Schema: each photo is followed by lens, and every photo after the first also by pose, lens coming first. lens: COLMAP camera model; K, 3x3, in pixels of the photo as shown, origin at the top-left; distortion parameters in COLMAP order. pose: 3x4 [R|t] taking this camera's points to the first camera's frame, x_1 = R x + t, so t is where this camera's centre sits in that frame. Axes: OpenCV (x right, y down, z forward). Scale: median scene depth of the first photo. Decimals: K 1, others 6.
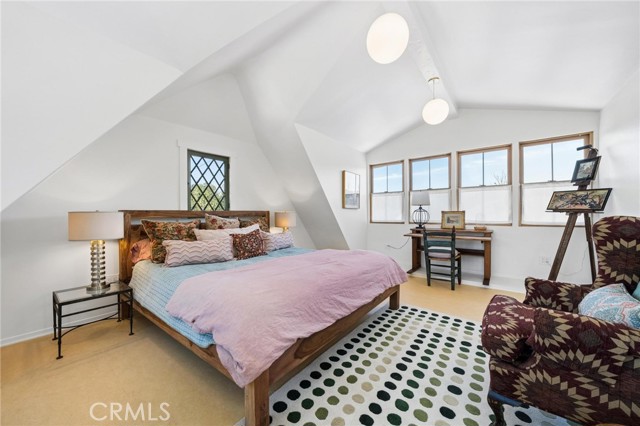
lens RADIAL K [[237.5, 0, 320.0], [0, 237.5, 213.0], [0, 0, 1]] dist [0.000165, 0.000035]
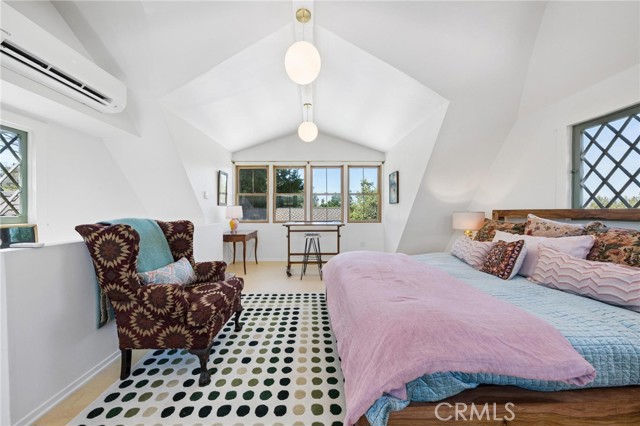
lens RADIAL K [[217.5, 0, 314.3], [0, 217.5, 214.3], [0, 0, 1]] dist [-0.005623, -0.000005]
pose [[-0.790169, 0.022705, -0.612469, 0.503507], [0.016457, 0.999739, 0.015829, -0.017810], [0.612669, 0.002428, -0.790336, 1.069180]]
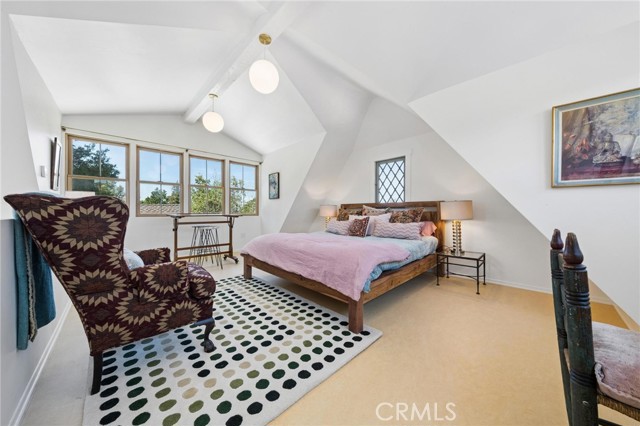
lens RADIAL K [[217.5, 0, 314.3], [0, 217.5, 214.3], [0, 0, 1]] dist [-0.005623, -0.000005]
pose [[-0.163296, 0.021424, -0.986344, 0.864347], [0.002773, 0.999770, 0.021256, 0.029350], [0.986573, 0.000736, -0.163318, 0.868663]]
